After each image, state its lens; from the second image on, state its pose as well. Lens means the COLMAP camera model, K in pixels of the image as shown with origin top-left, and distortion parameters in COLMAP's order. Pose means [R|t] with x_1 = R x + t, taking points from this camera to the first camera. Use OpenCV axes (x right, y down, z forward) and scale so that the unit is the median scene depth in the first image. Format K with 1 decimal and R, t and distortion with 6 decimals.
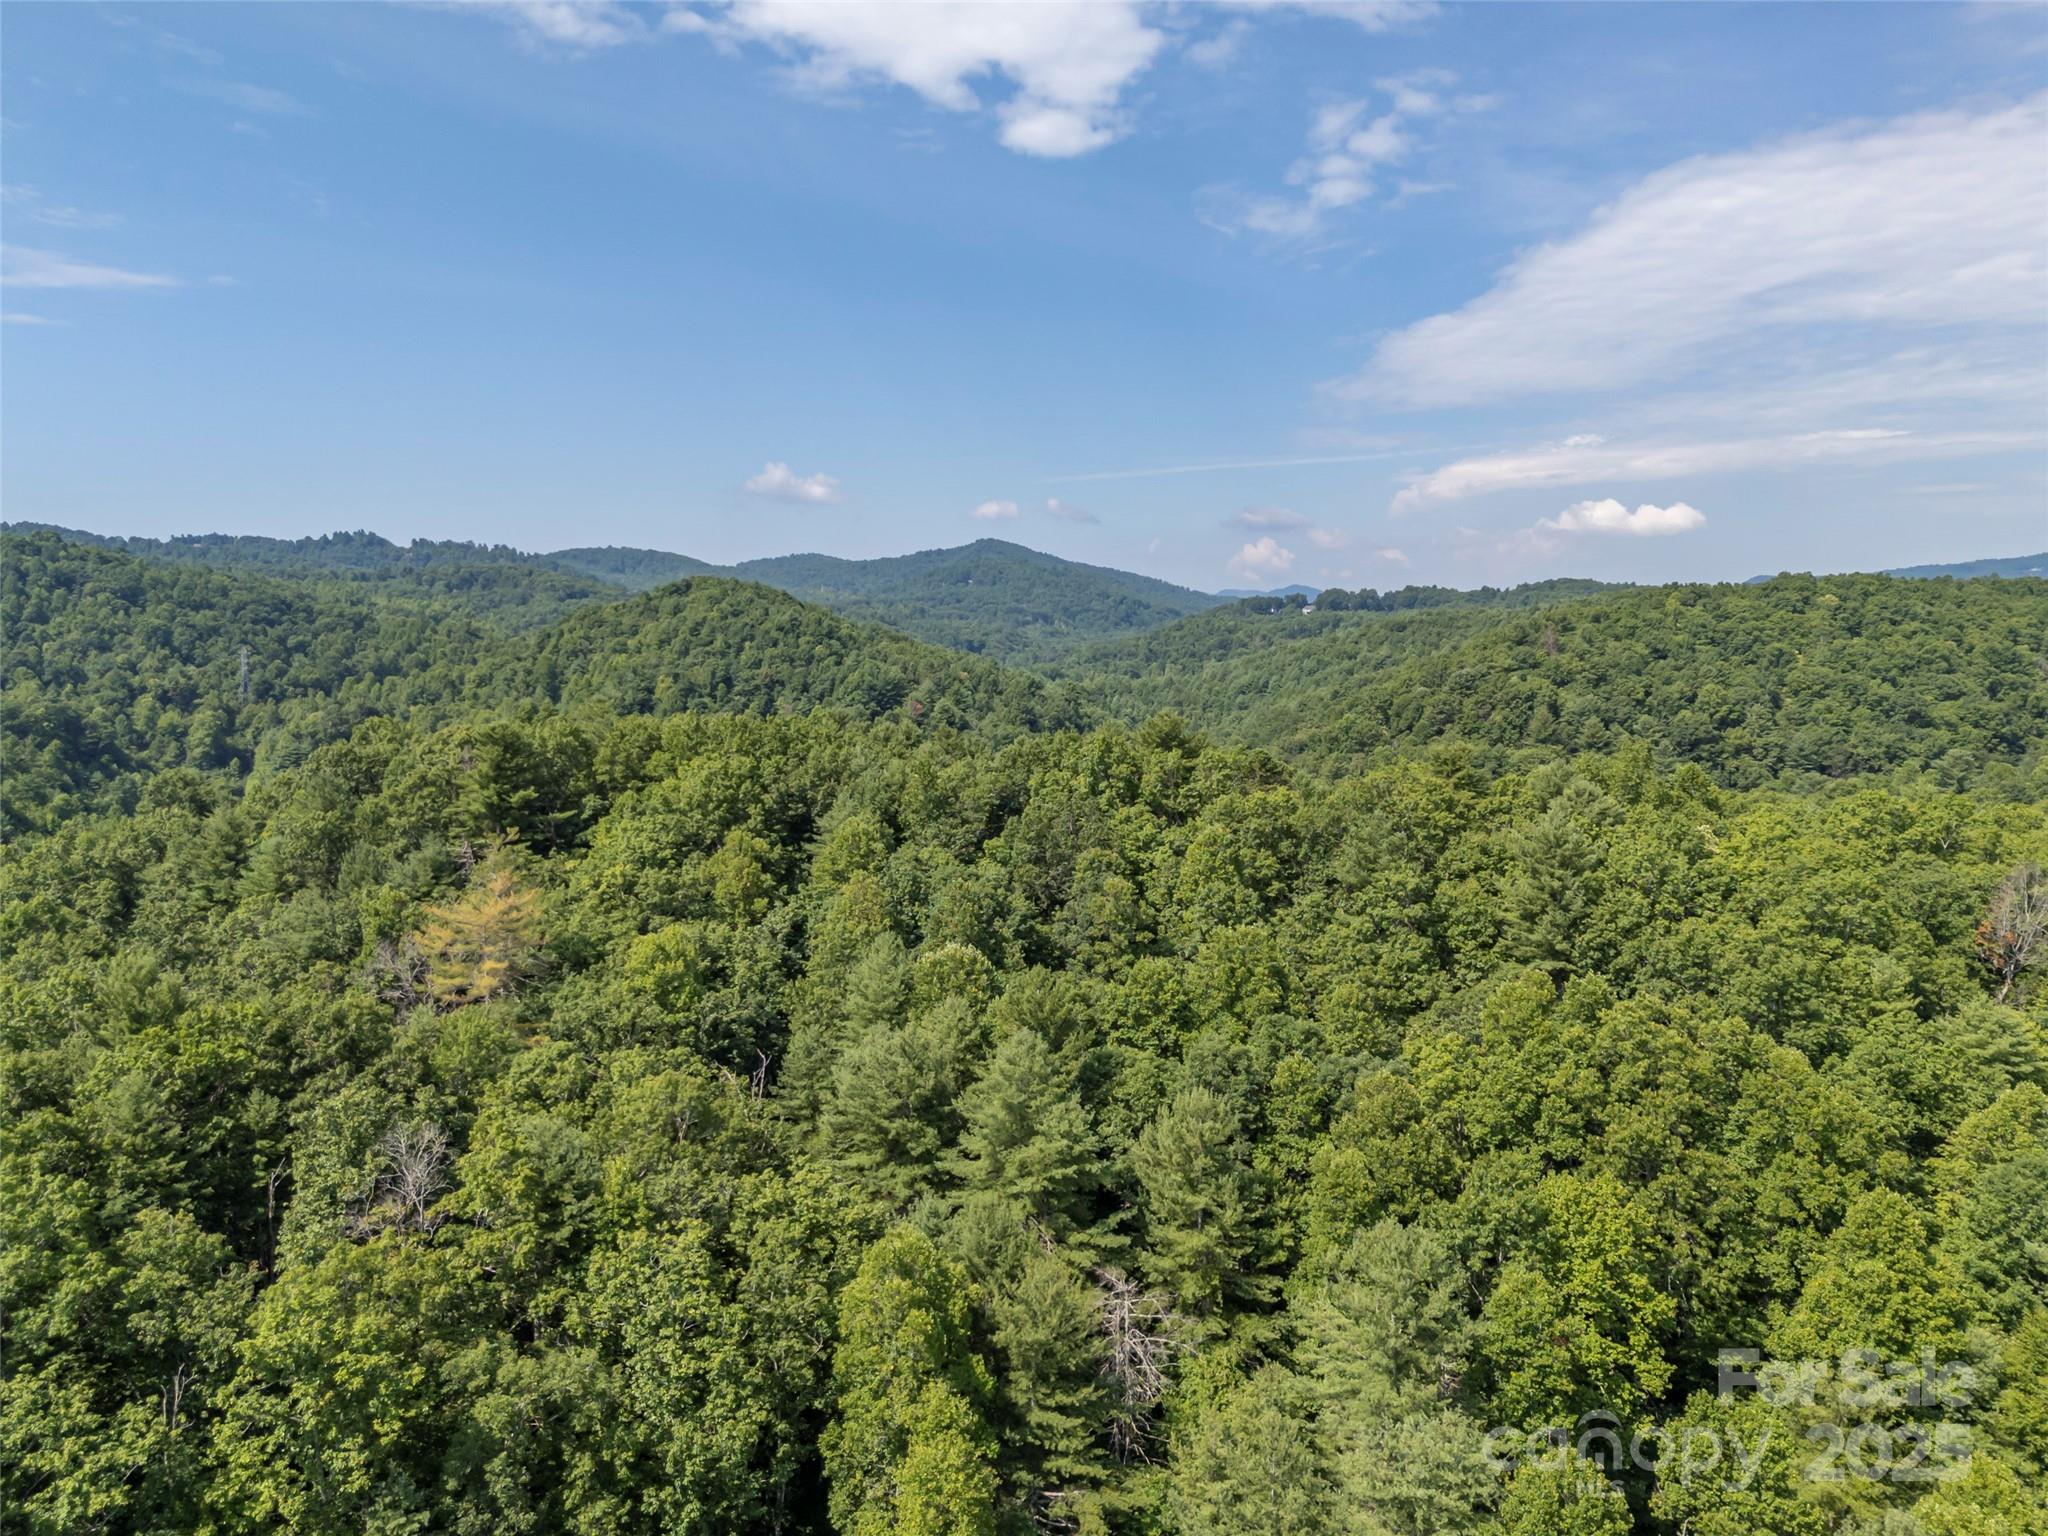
lens RADIAL K [[1475.0, 0, 1042.8], [0, 1475.0, 788.5], [0, 0, 1]] dist [0.099501, -0.082436]
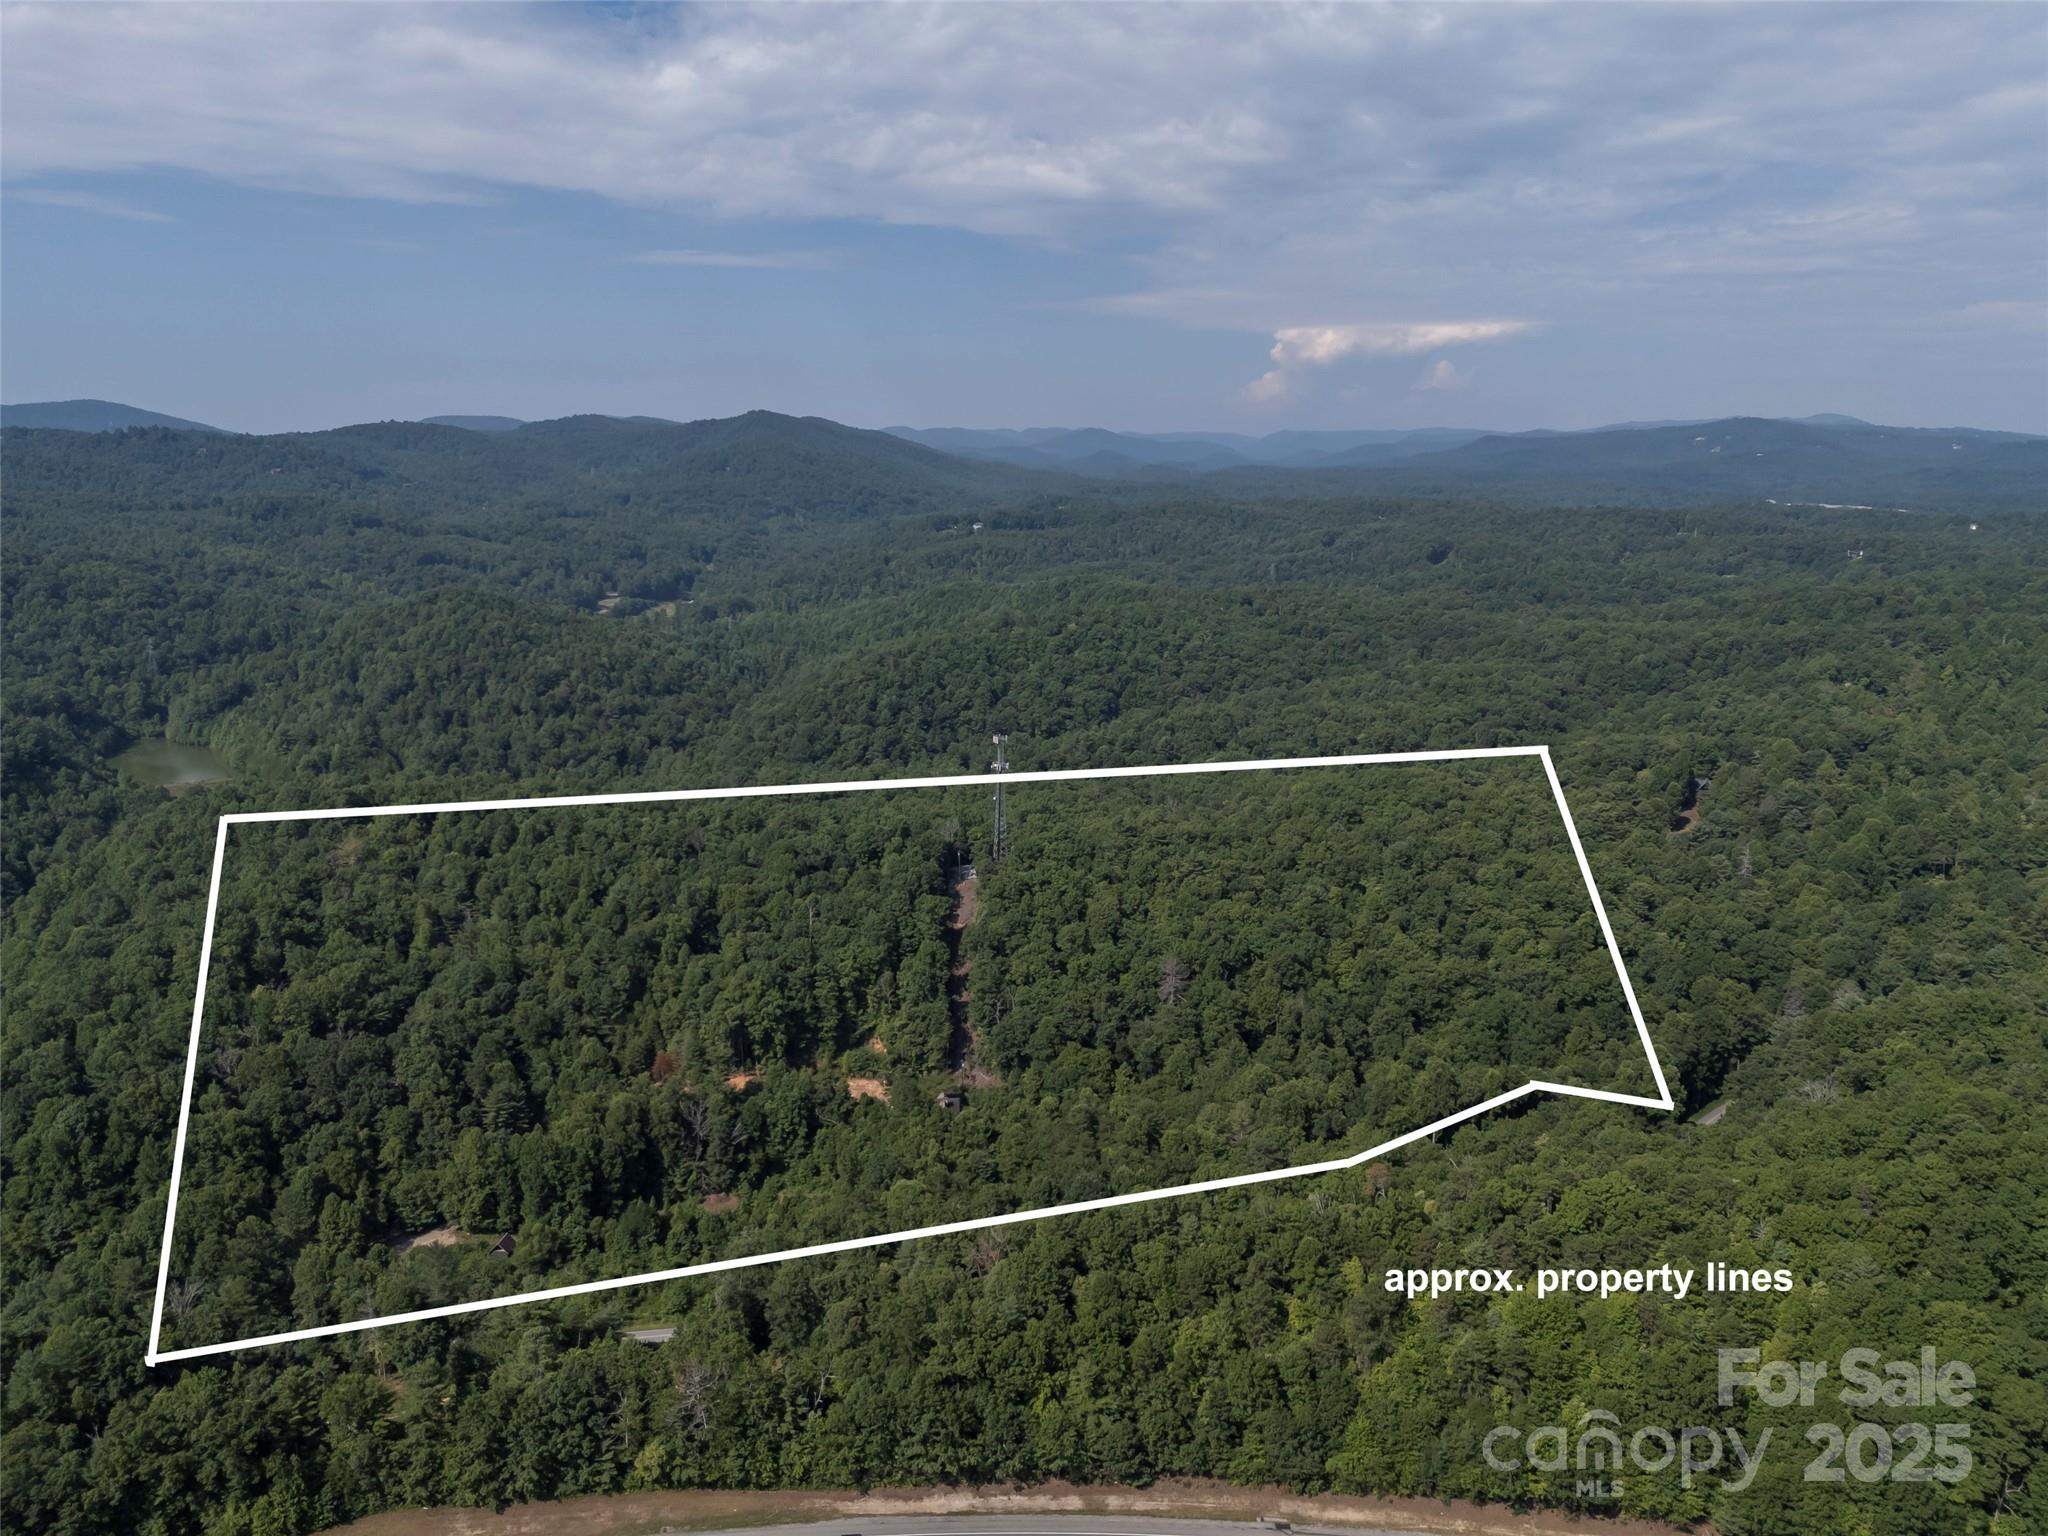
lens RADIAL K [[1463.0, 0, 1023.2], [0, 1463.0, 767.2], [0, 0, 1]] dist [0.076765, -0.055893]
pose [[0.994014, -0.014267, 0.108317, 0.255819], [0.003403, 0.994999, 0.099829, -0.130011], [-0.109199, -0.098863, 0.989091, -0.796452]]
